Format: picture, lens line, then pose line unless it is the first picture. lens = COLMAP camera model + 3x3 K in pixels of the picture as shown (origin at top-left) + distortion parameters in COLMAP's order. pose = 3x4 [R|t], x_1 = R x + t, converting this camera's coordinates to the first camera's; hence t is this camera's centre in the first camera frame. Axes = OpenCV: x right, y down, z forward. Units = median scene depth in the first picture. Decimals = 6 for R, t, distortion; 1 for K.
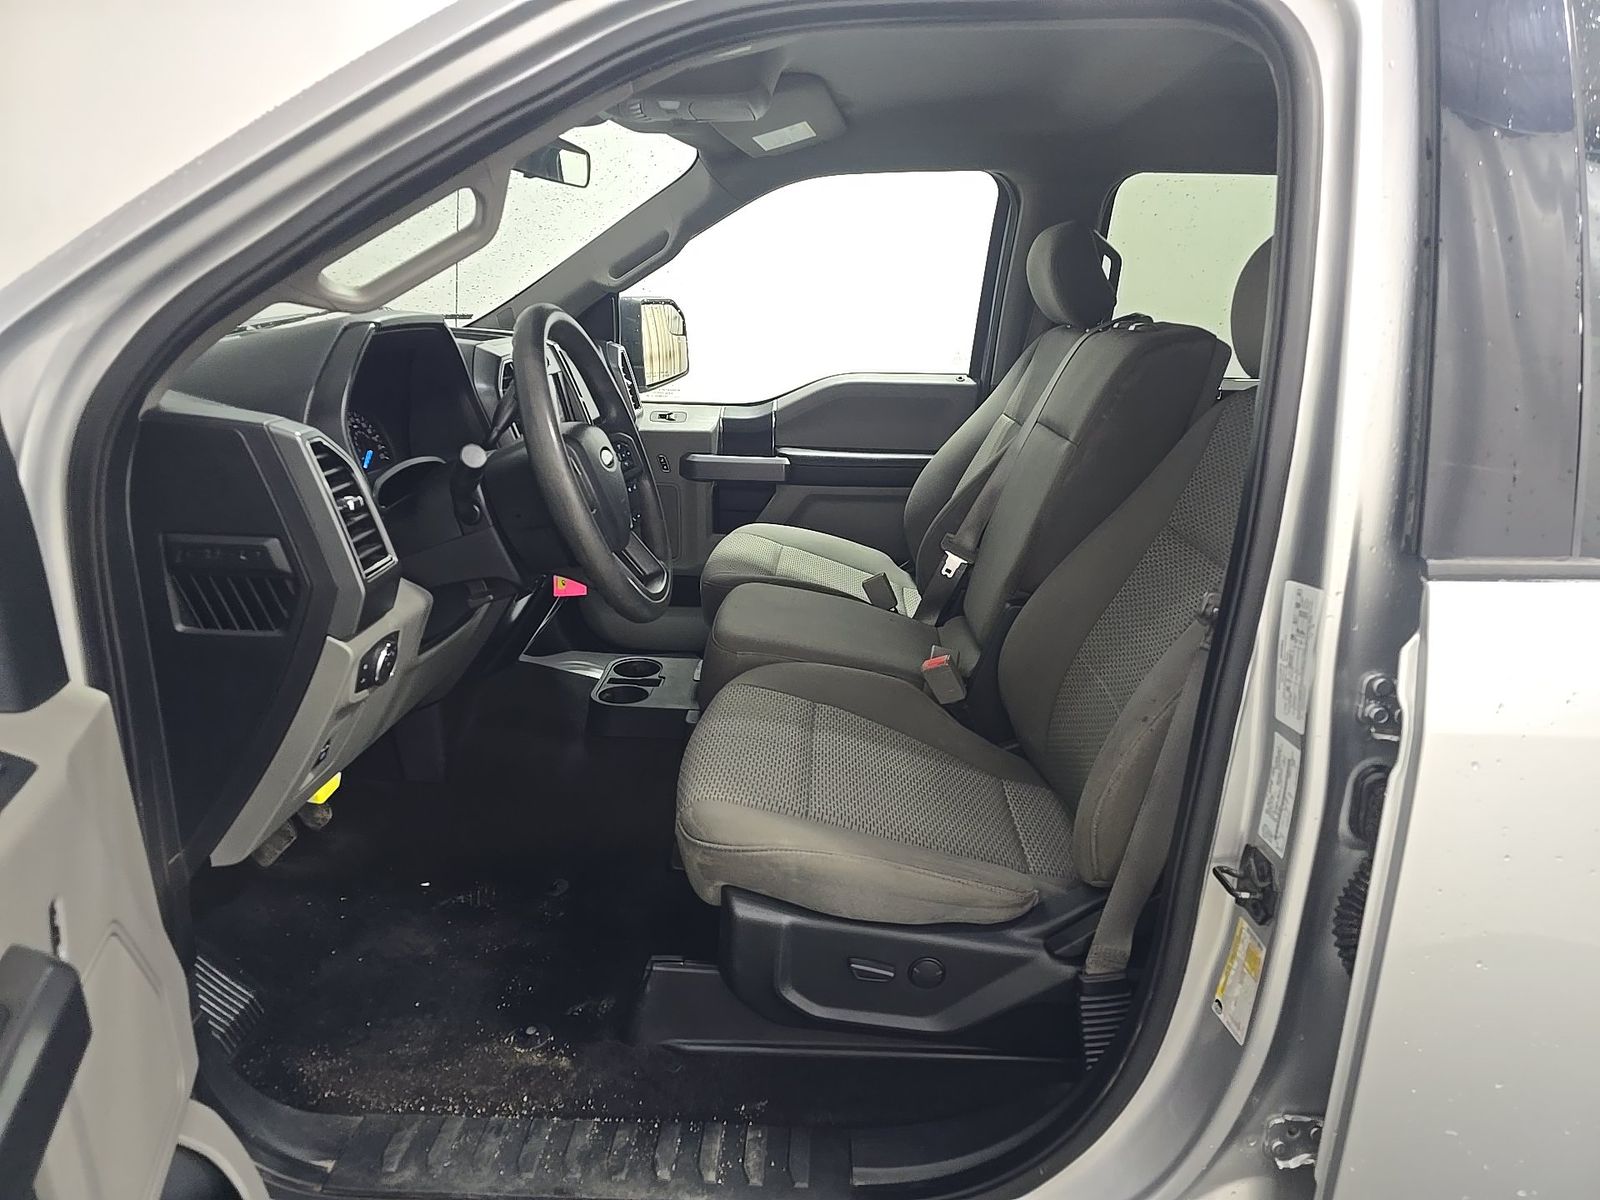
lens RADIAL K [[1083.2, 0, 808.9], [0, 1083.2, 599.5], [0, 0, 1]] dist [0.026997, -0.023088]
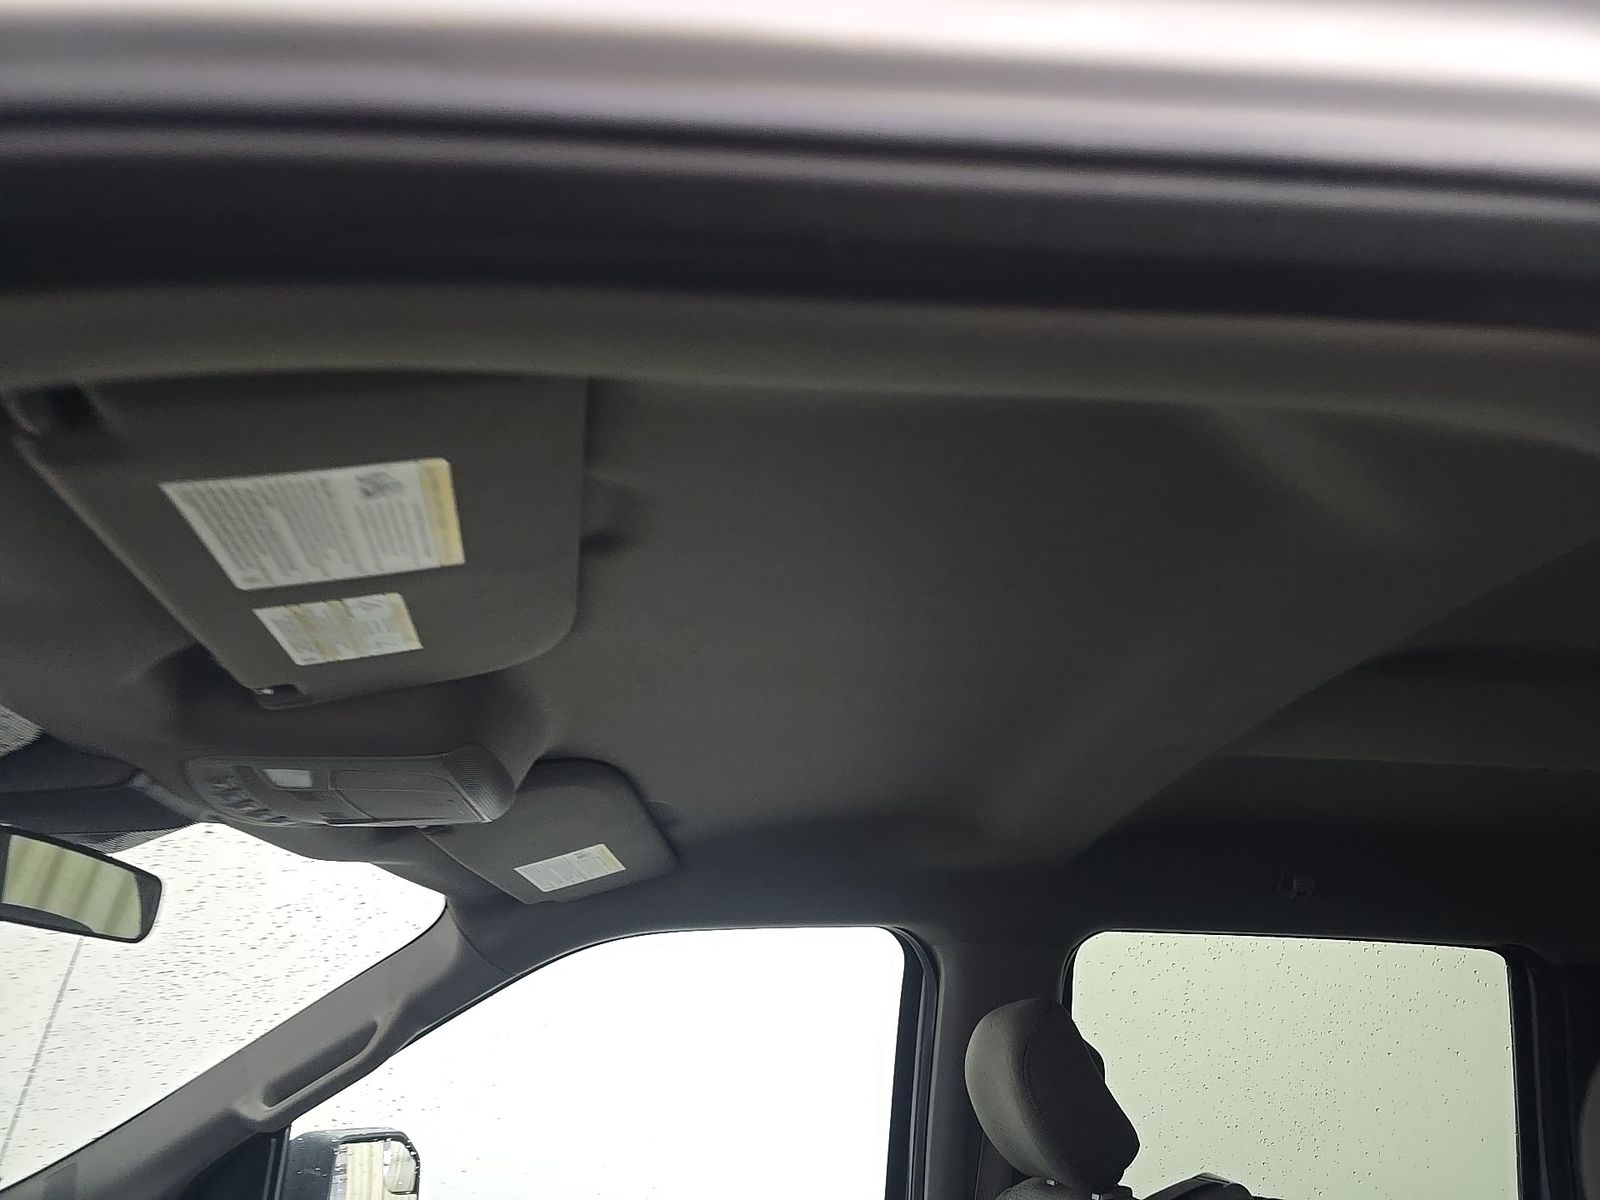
lens RADIAL K [[1083.2, 0, 809.4], [0, 1083.2, 602.2], [0, 0, 1]] dist [0.026997, -0.023088]
pose [[0.994061, 0.028340, 0.105065, 0.040573], [0.044800, 0.773299, -0.632457, -0.126192], [-0.099170, 0.633408, 0.767437, 0.364139]]
